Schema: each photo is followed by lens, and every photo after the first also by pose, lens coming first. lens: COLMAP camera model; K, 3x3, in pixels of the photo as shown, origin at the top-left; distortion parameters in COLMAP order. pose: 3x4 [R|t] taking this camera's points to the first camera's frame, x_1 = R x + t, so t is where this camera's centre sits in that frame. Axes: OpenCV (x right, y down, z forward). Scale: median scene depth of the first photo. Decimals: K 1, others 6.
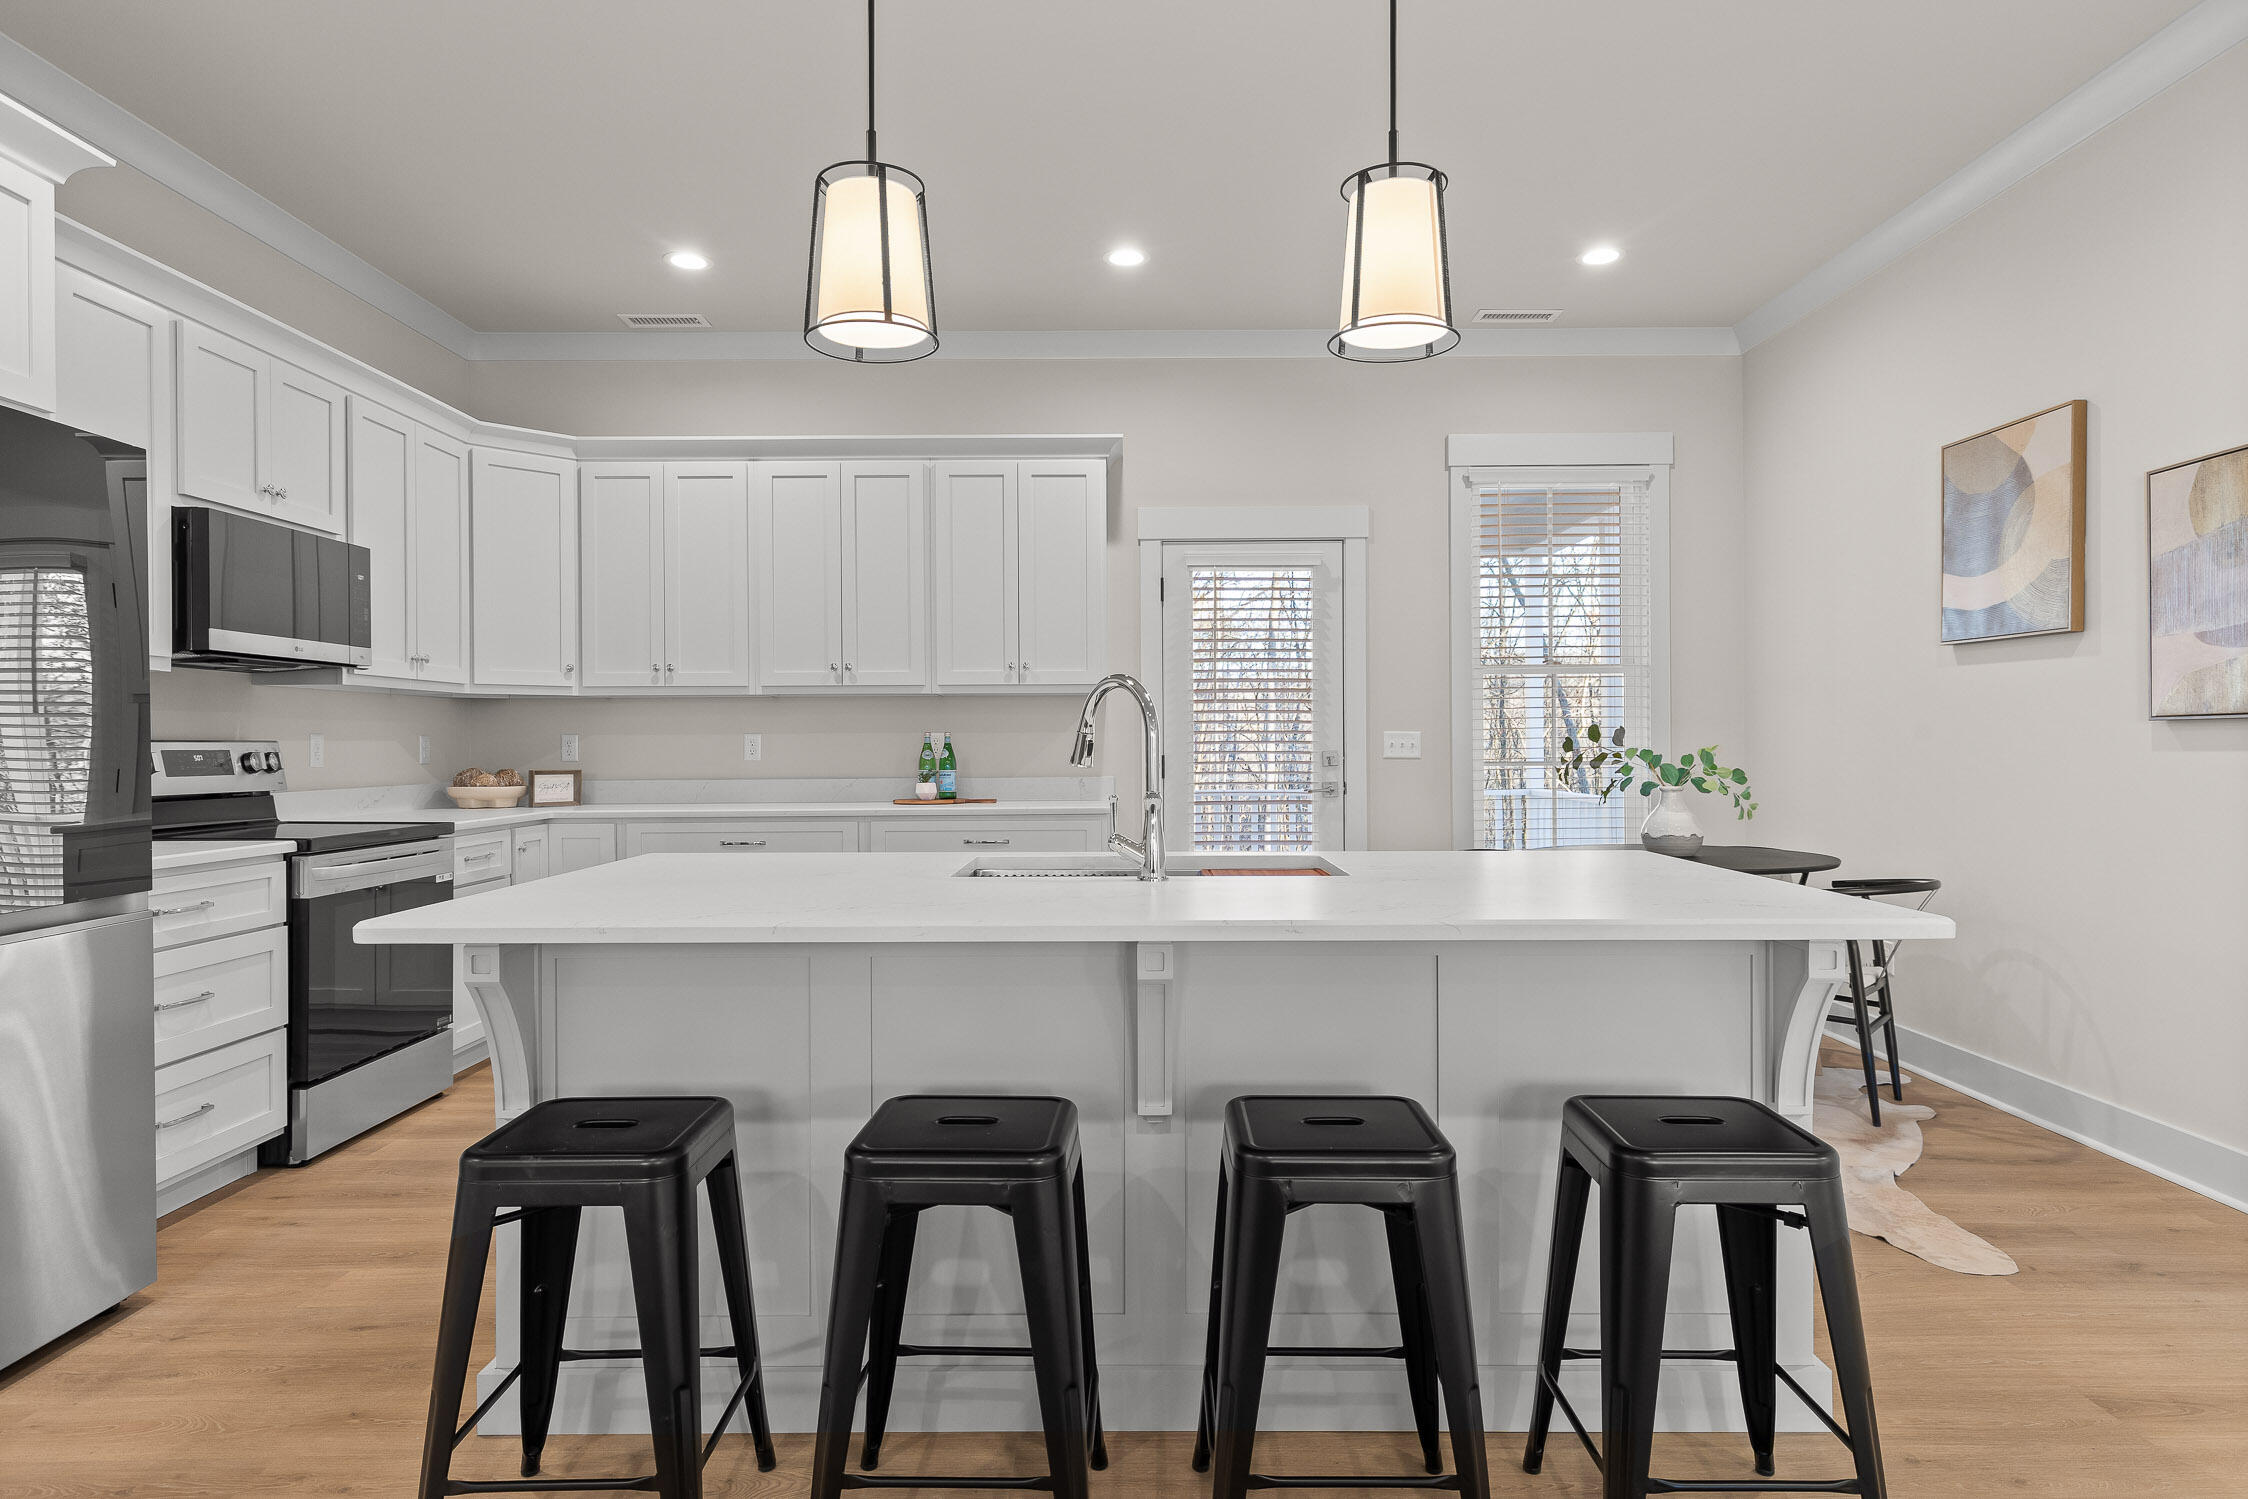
lens RADIAL K [[1276.9, 0, 1129.2], [0, 1276.9, 747.3], [0, 0, 1]] dist [0.004700, -0.000177]
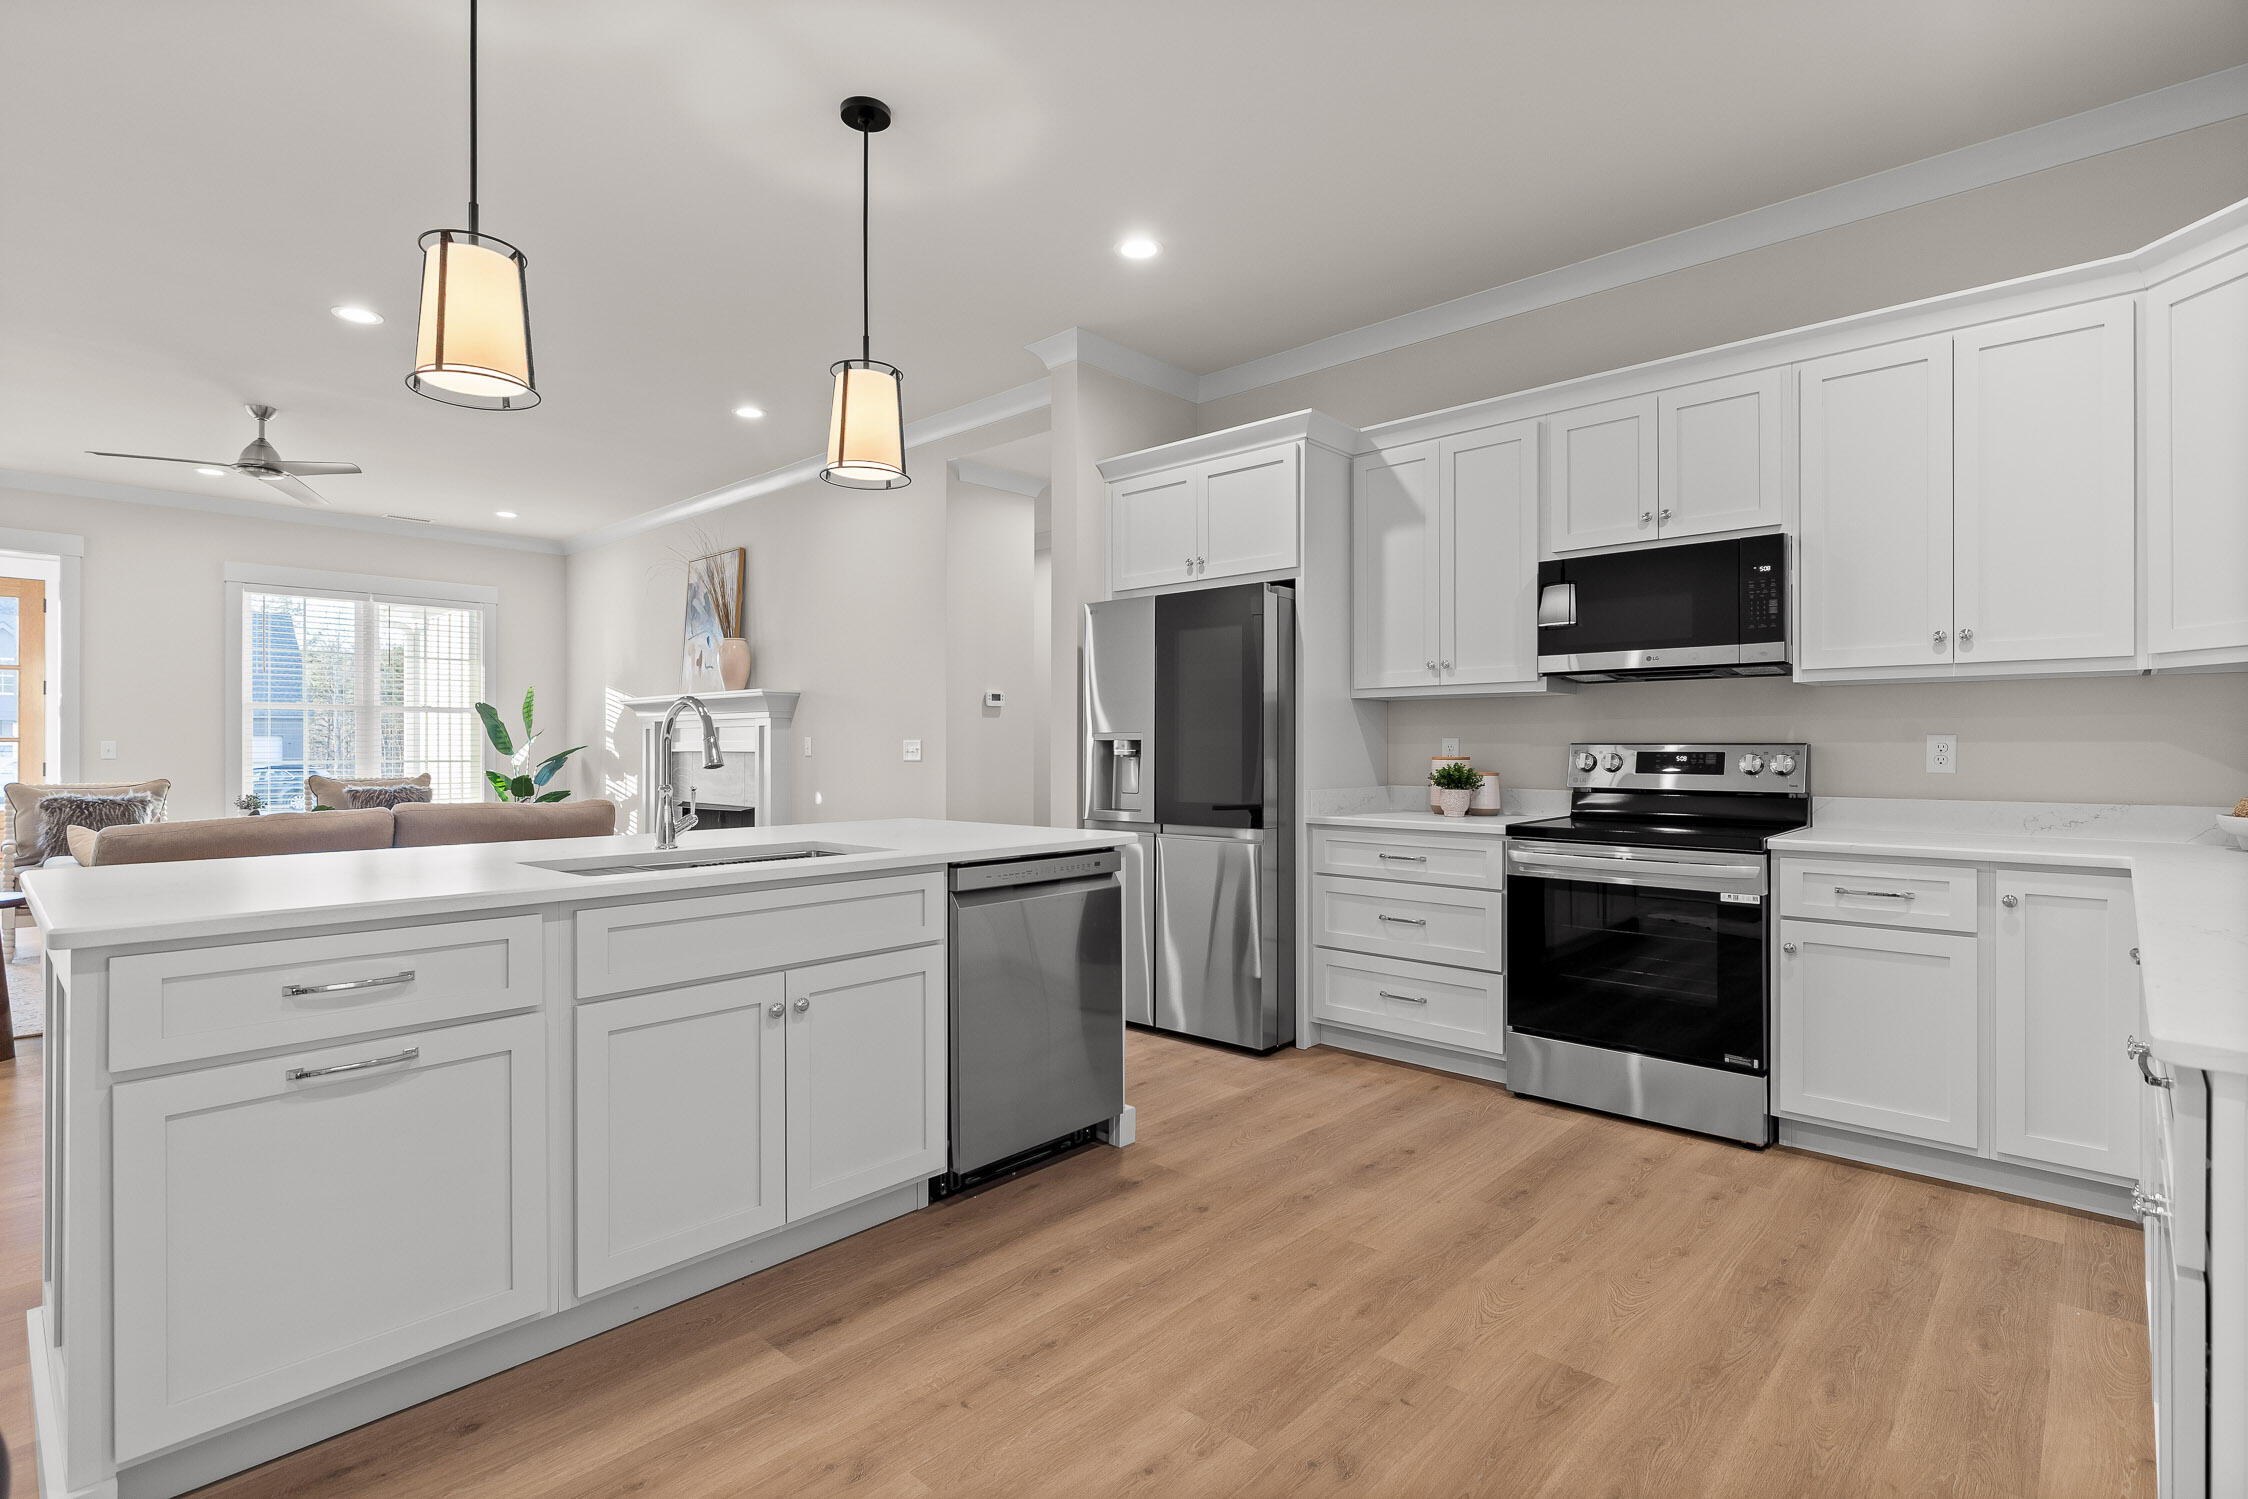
lens RADIAL K [[1078.2, 0, 1124.0], [0, 1078.2, 749.5], [0, 0, 1]] dist [-0.001611, -0.000599]
pose [[-0.681562, 0.002082, -0.731757, 0.264400], [-0.000757, 0.999993, 0.003550, -0.002832], [0.731760, 0.002974, -0.681556, 1.070161]]
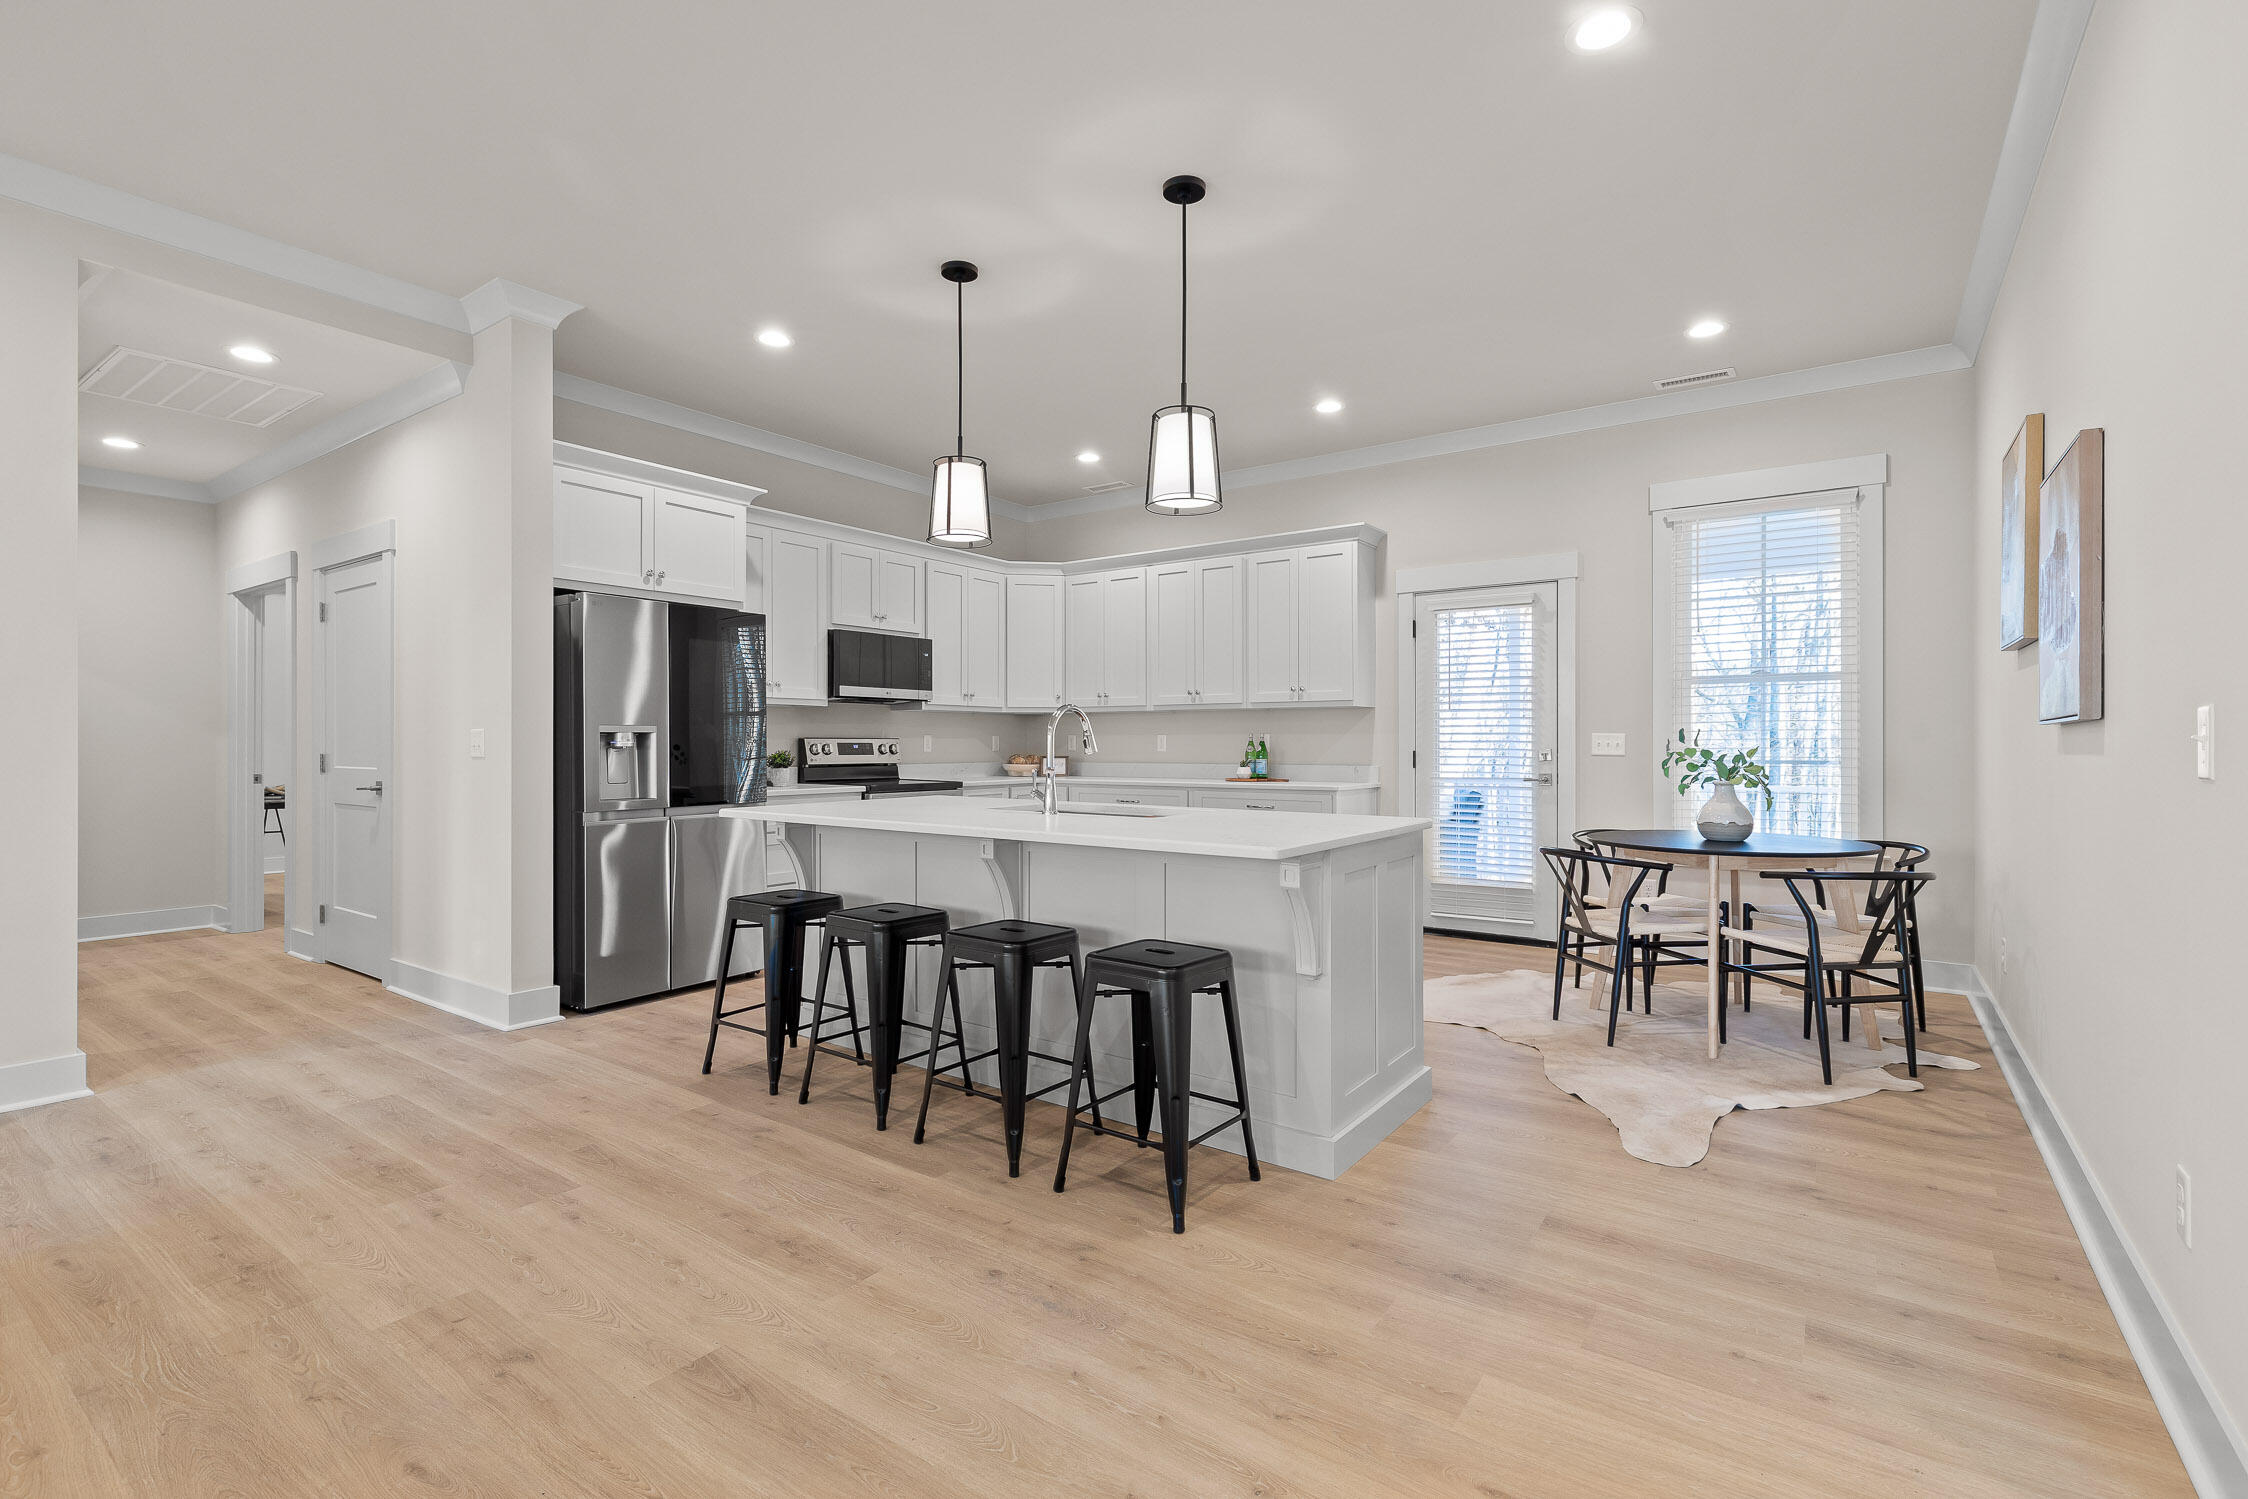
lens RADIAL K [[1019.2, 0, 1115.6], [0, 1019.2, 744.0], [0, 0, 1]] dist [0.010326, -0.000074]
pose [[0.810187, 0.006127, -0.586139, 0.489963], [-0.006271, 0.999979, 0.001785, -0.001197], [0.586138, 0.002230, 0.810208, -0.081664]]
